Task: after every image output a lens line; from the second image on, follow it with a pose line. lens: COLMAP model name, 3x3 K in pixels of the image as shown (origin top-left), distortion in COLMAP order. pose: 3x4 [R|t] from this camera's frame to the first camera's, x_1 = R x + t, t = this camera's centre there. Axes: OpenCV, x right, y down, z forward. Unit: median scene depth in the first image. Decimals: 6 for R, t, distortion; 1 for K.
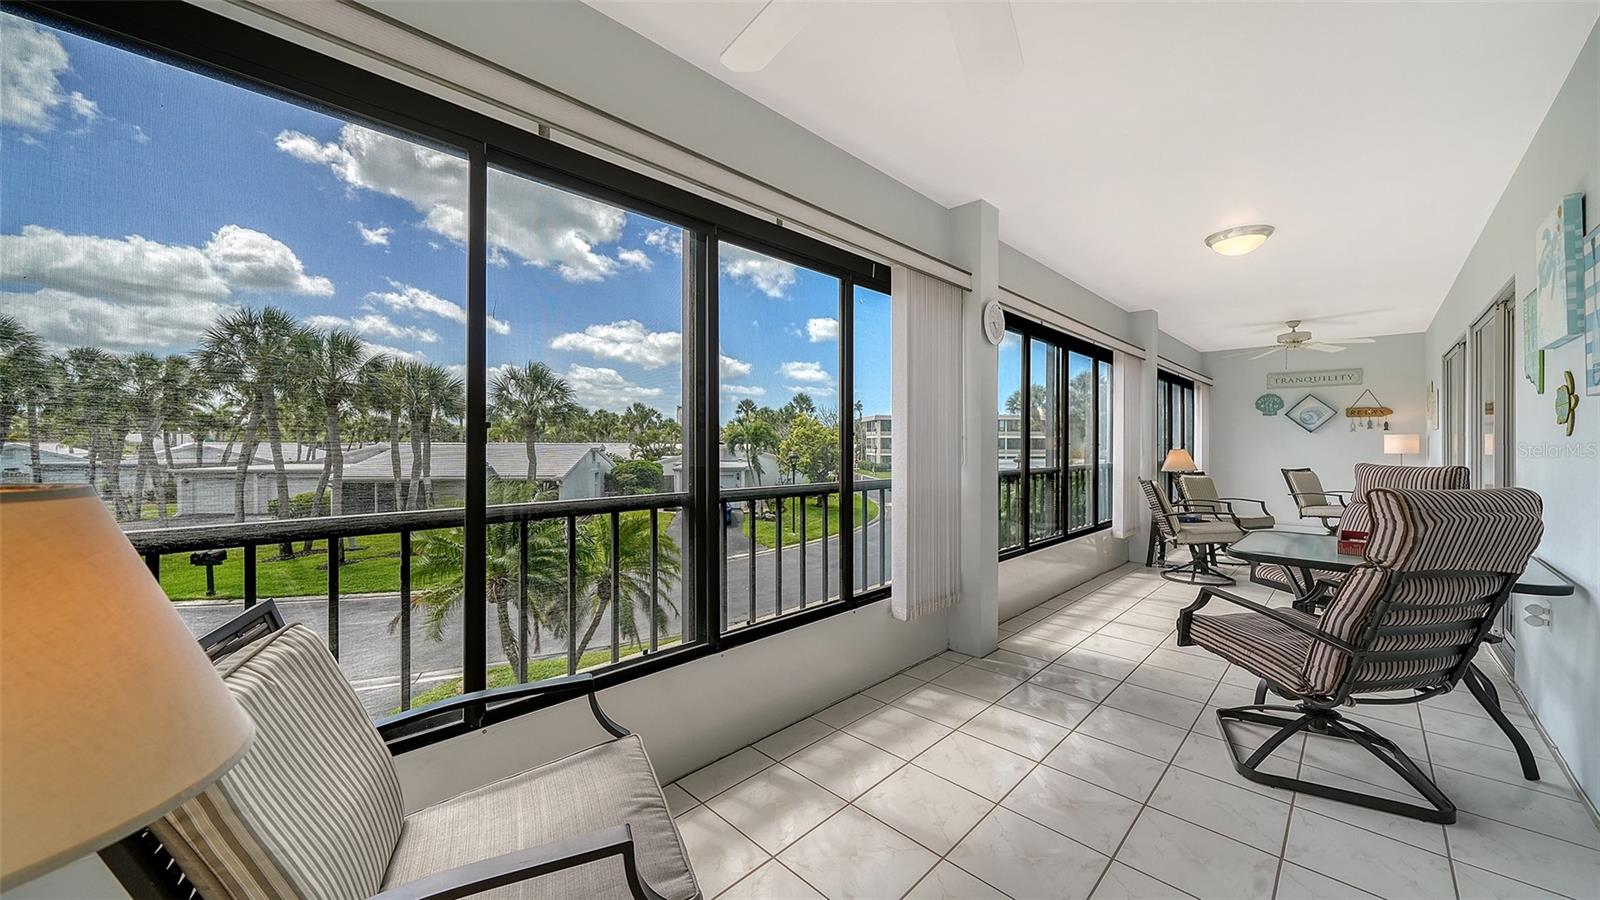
lens RADIAL K [[567.9, 0, 780.3], [0, 567.9, 452.5], [0, 0, 1]] dist [0.001626, -0.000012]
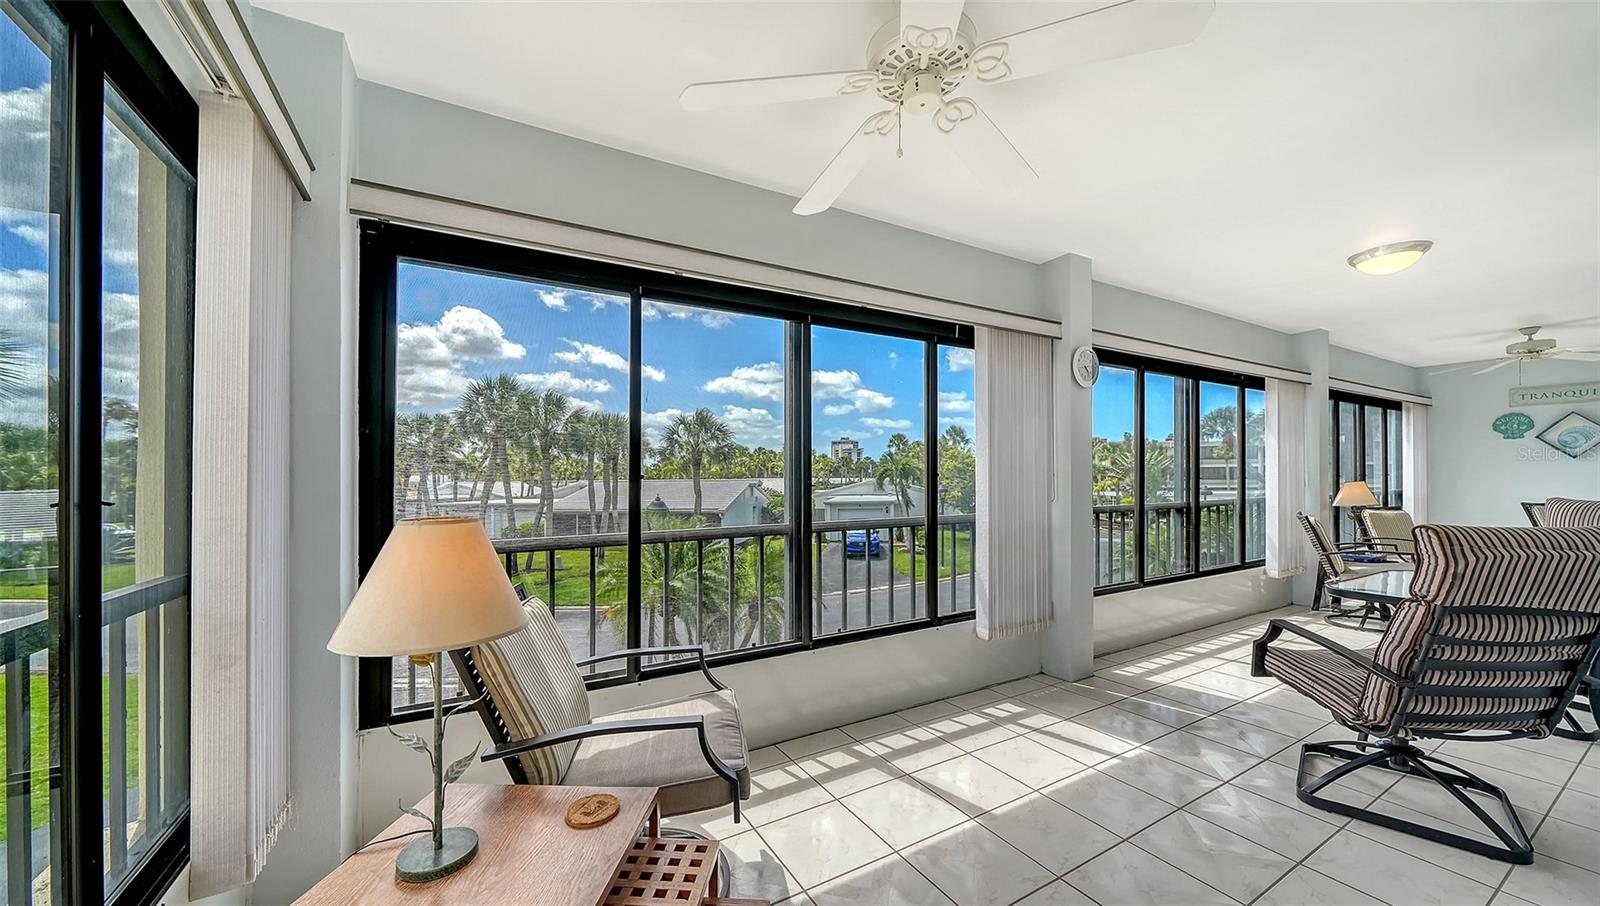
lens RADIAL K [[563.7, 0, 796.5], [0, 563.7, 475.6], [0, 0, 1]] dist [0.001149, 0.000114]
pose [[0.969401, -0.012491, -0.245164, 0.065379], [0.008081, 0.999787, -0.018985, -0.005325], [0.245349, 0.016423, 0.969296, -0.089435]]
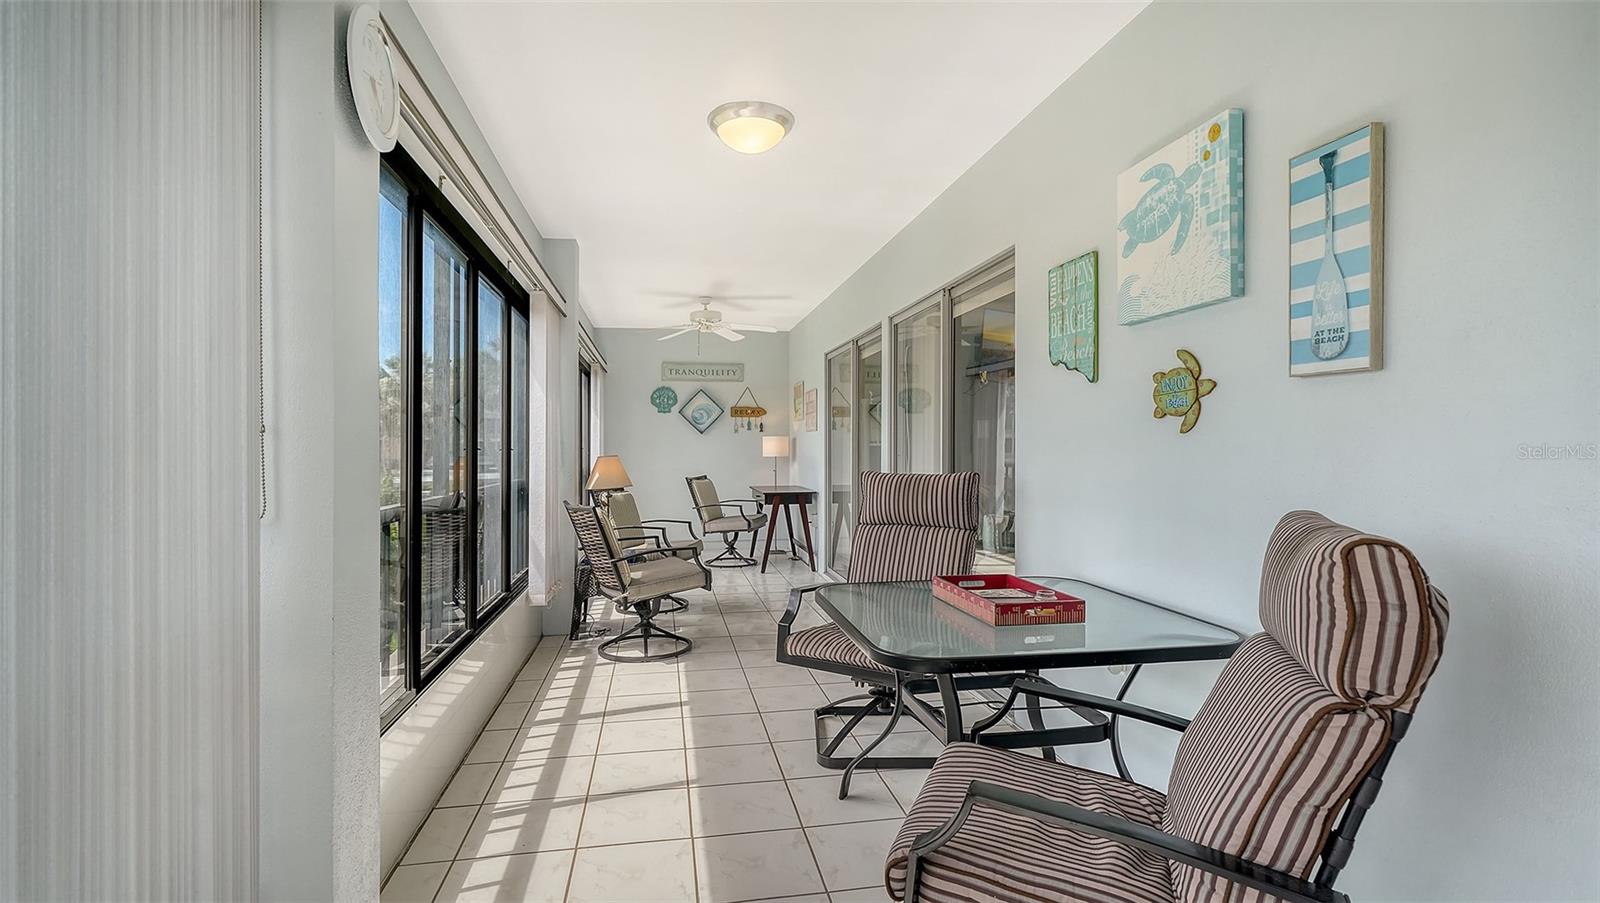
lens RADIAL K [[757.2, 0, 795.3], [0, 757.2, 451.8], [0, 0, 1]] dist [0.000326, -0.000012]
pose [[0.564984, -0.010168, 0.825039, 0.091316], [0.019487, 0.999810, -0.001023, -0.005510], [-0.824872, 0.016656, 0.565074, 0.336380]]
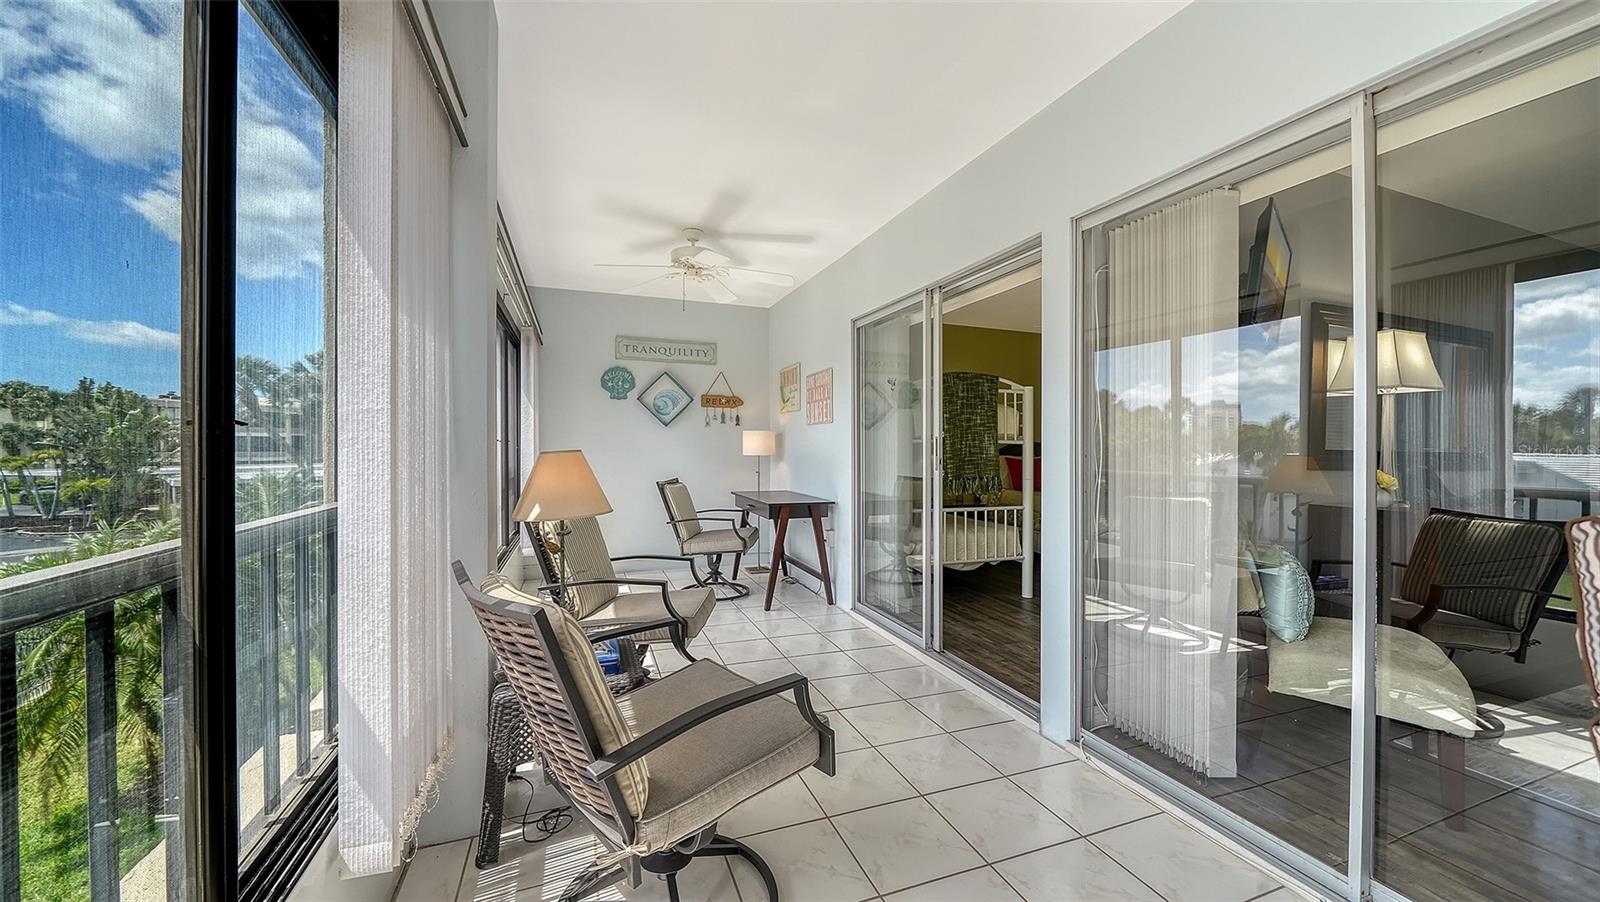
lens RADIAL K [[589.8, 0, 804.4], [0, 589.8, 471.0], [0, 0, 1]] dist [-0.010727, -0.000104]
pose [[0.400788, -0.032818, 0.915583, 0.474872], [0.005939, 0.999430, 0.033223, -0.004350], [-0.916151, -0.007877, 0.400755, 0.790669]]
